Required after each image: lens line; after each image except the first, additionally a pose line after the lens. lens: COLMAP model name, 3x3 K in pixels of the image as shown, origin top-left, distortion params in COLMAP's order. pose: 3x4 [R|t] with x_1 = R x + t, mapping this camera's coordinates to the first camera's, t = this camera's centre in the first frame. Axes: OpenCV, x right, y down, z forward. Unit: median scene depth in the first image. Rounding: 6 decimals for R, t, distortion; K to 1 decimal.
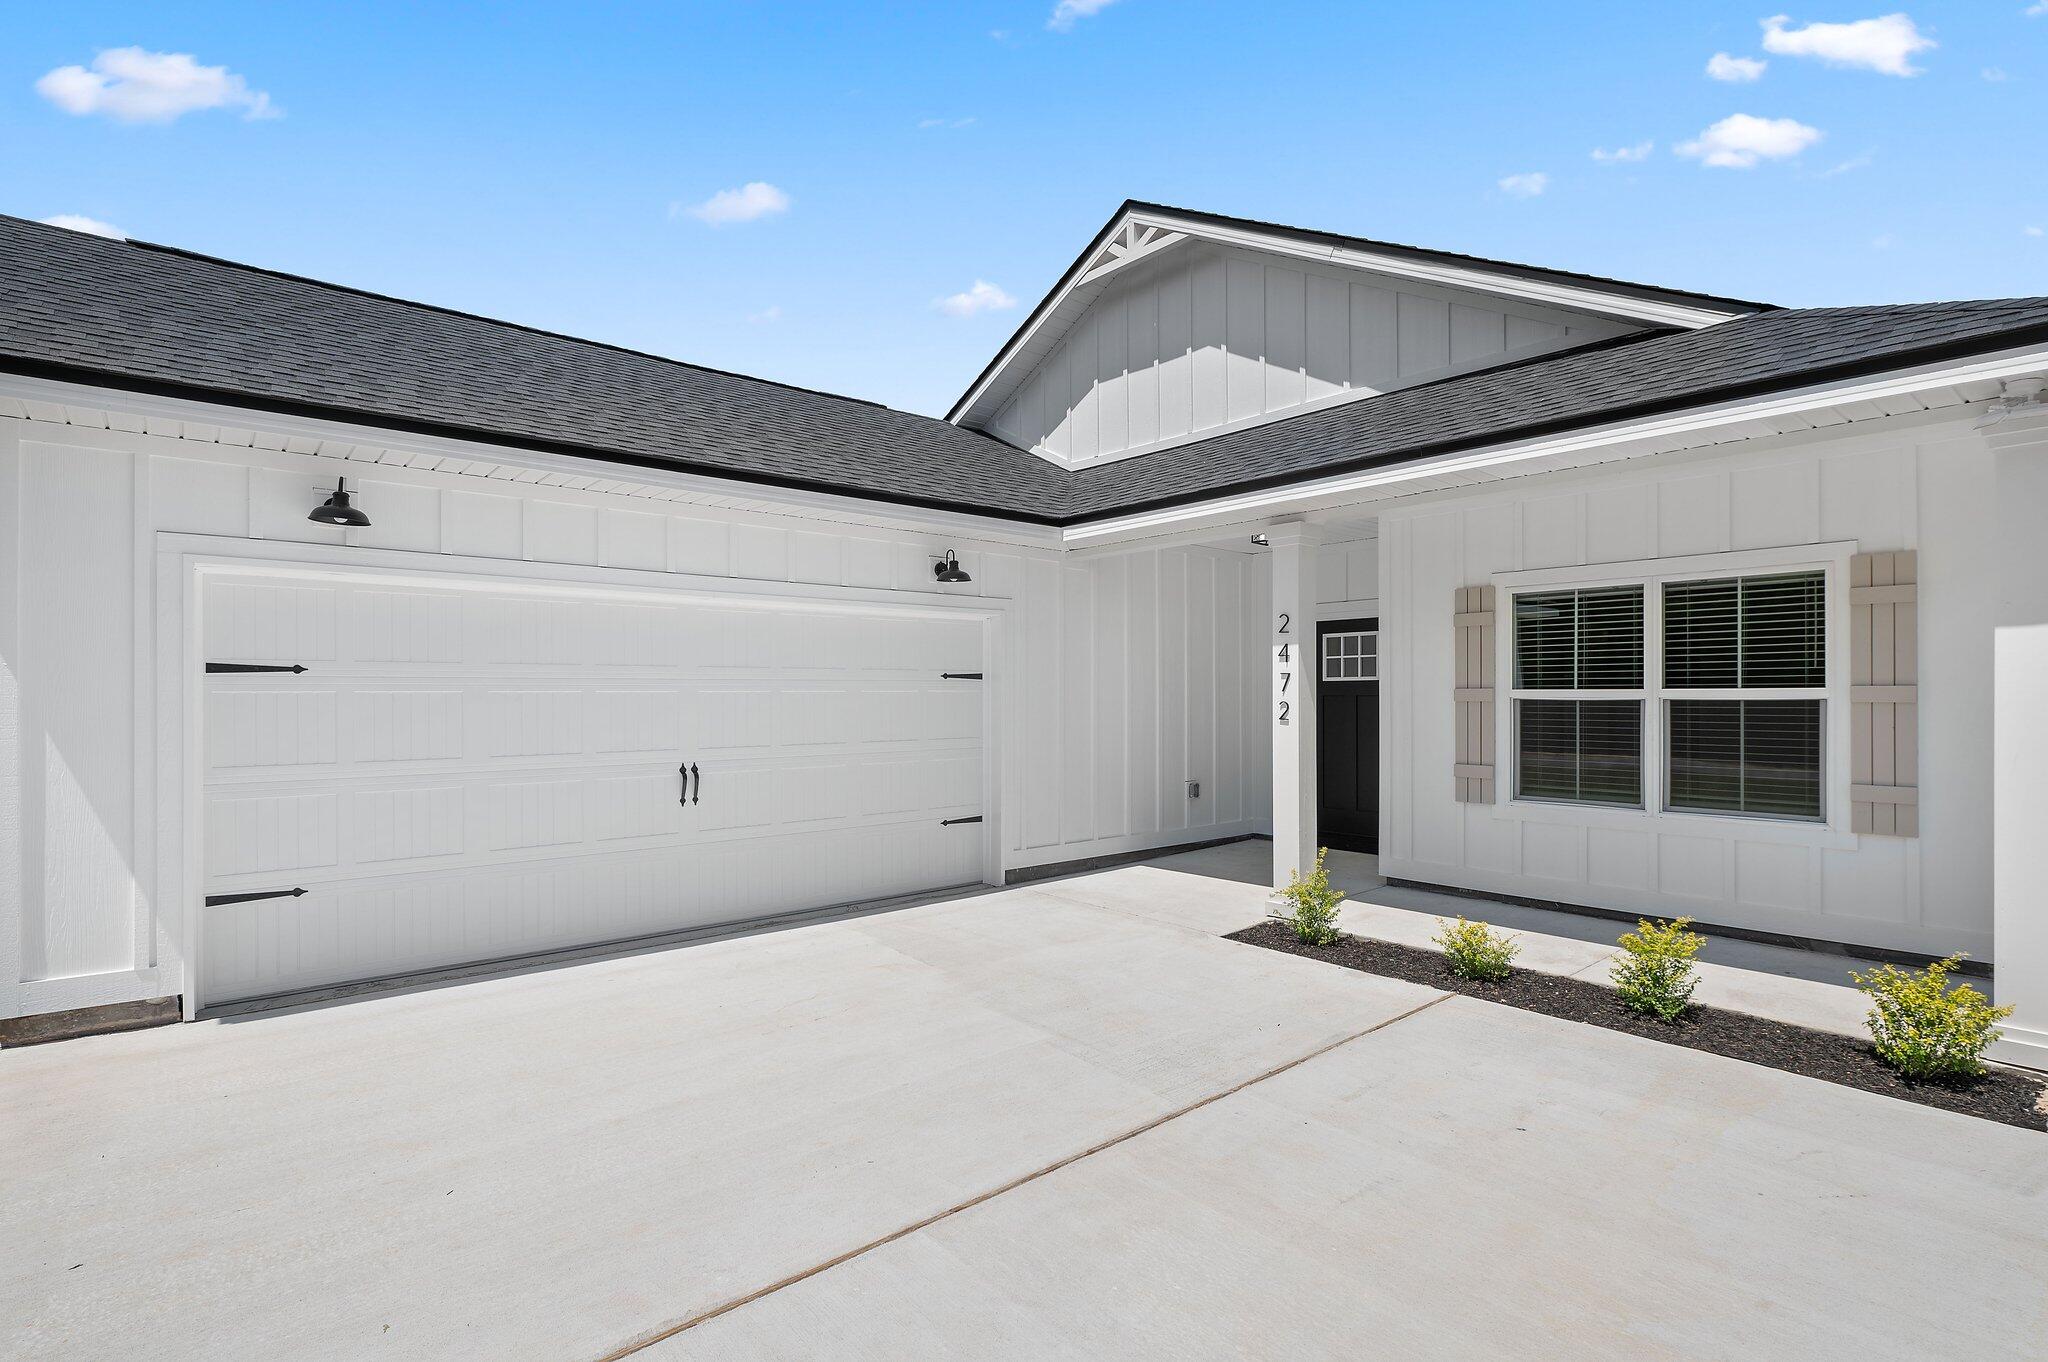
lens RADIAL K [[1013.4, 0, 1023.4], [0, 1013.4, 686.5], [0, 0, 1]] dist [0.004226, -0.001276]
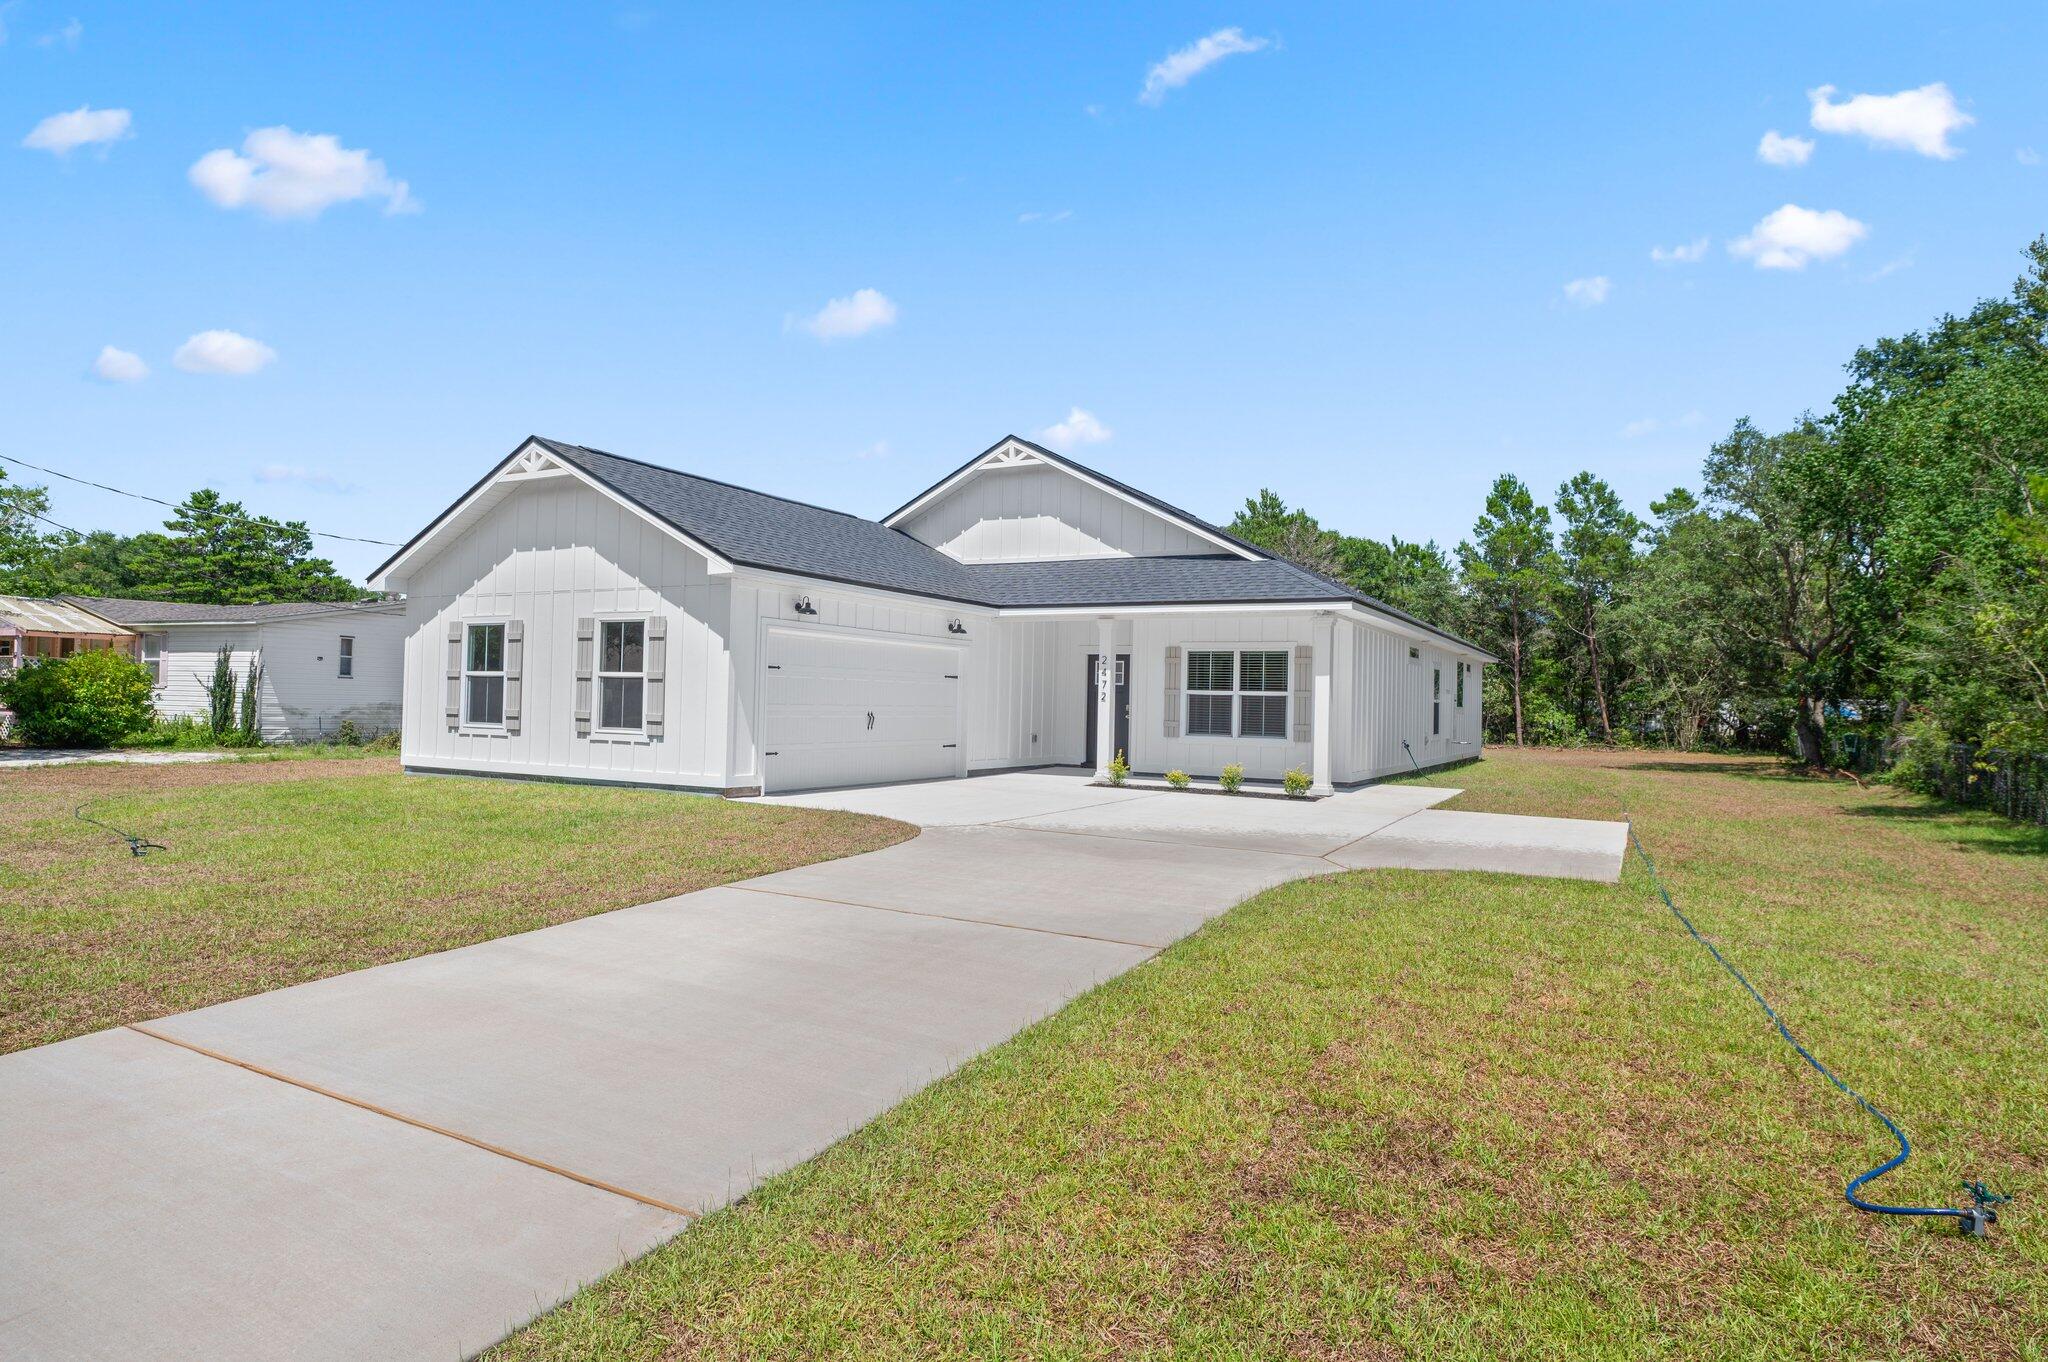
lens RADIAL K [[1104.9, 0, 1037.8], [0, 1104.9, 682.3], [0, 0, 1]] dist [0.005566, -0.000334]
pose [[0.934857, 0.030086, 0.353747, -0.781359], [-0.028301, 0.999547, -0.010219, 0.021364], [-0.353894, -0.000458, 0.935285, -1.339630]]
